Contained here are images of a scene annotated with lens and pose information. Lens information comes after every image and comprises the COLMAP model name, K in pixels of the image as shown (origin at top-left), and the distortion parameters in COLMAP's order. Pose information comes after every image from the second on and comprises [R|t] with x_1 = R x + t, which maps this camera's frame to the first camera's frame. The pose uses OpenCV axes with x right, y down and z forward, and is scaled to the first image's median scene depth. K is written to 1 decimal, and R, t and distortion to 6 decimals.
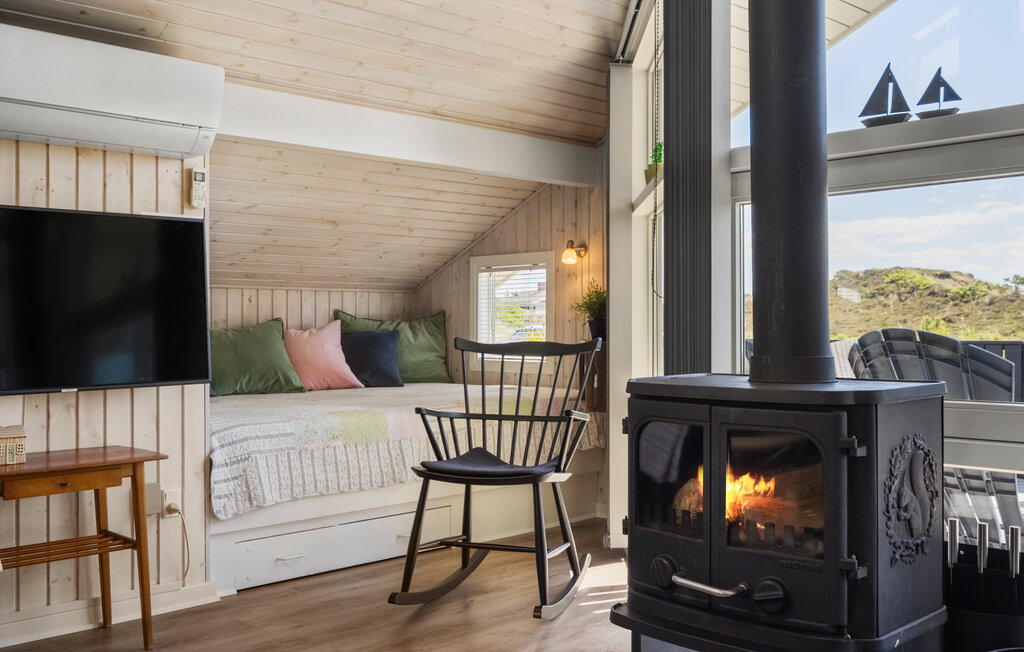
lens RADIAL K [[1021.9, 0, 516.4], [0, 1021.9, 321.6], [0, 0, 1]] dist [-0.000412, 0.000000]
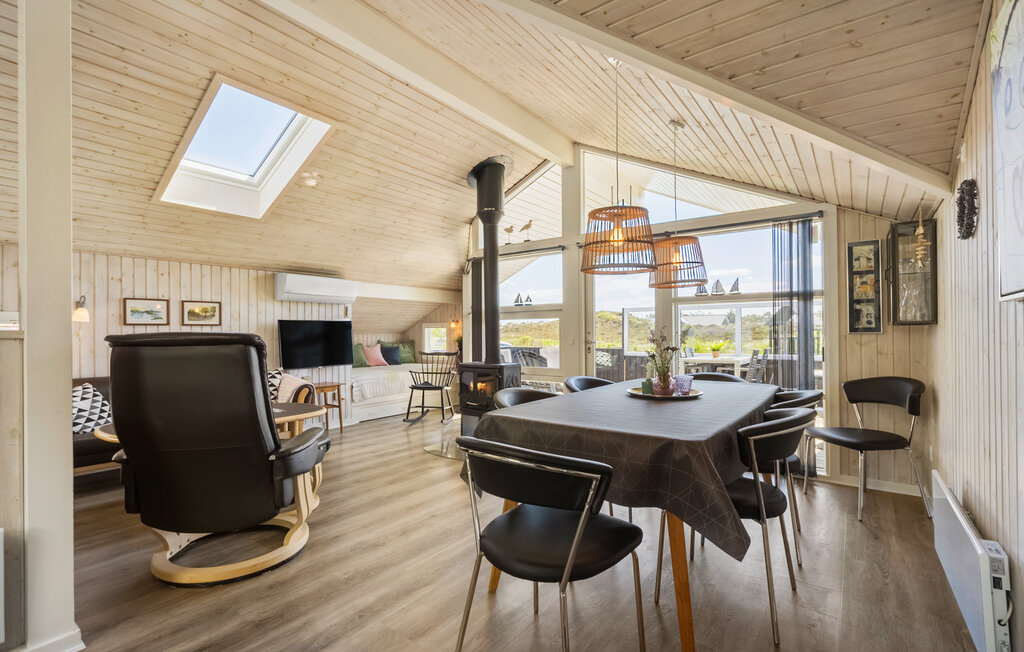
lens RADIAL K [[471.1, 0, 501.8], [0, 471.1, 333.1], [0, 0, 1]] dist [-0.003283, -0.000016]
pose [[0.991164, -0.004011, 0.132580, 0.008737], [0.003952, 0.999992, 0.000707, -0.053184], [-0.132582, -0.000177, 0.991172, -0.754127]]
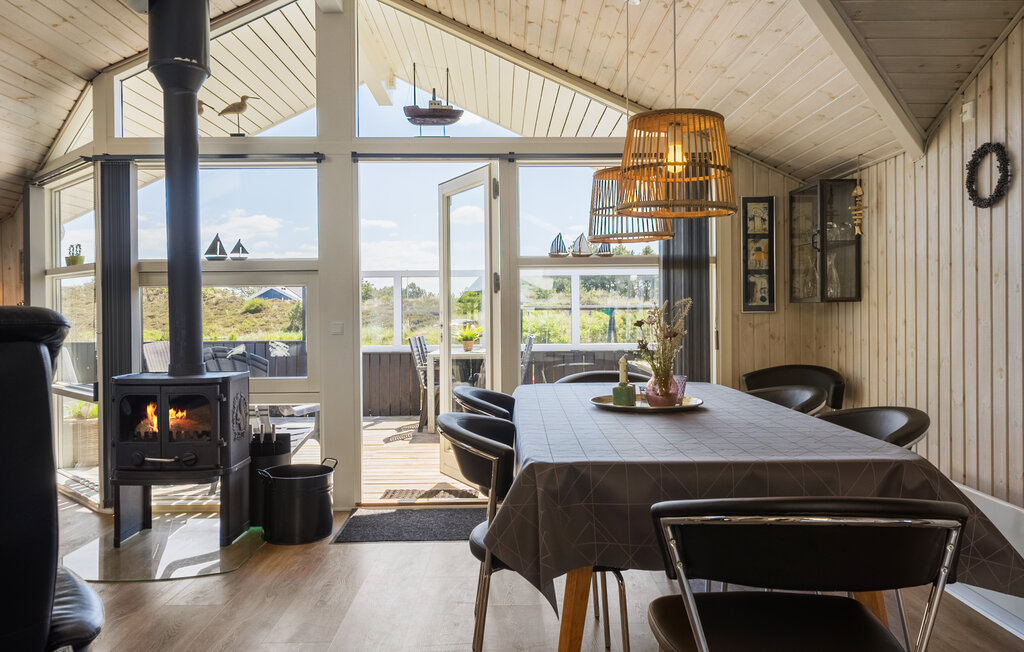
lens RADIAL K [[790.6, 0, 513.6], [0, 790.6, 319.9], [0, 0, 1]] dist [0.001919, 0.002206]
pose [[0.697788, -0.010086, 0.716233, -0.322526], [0.004758, 0.999944, 0.009445, -0.051233], [-0.716288, -0.003183, 0.697797, -0.519722]]
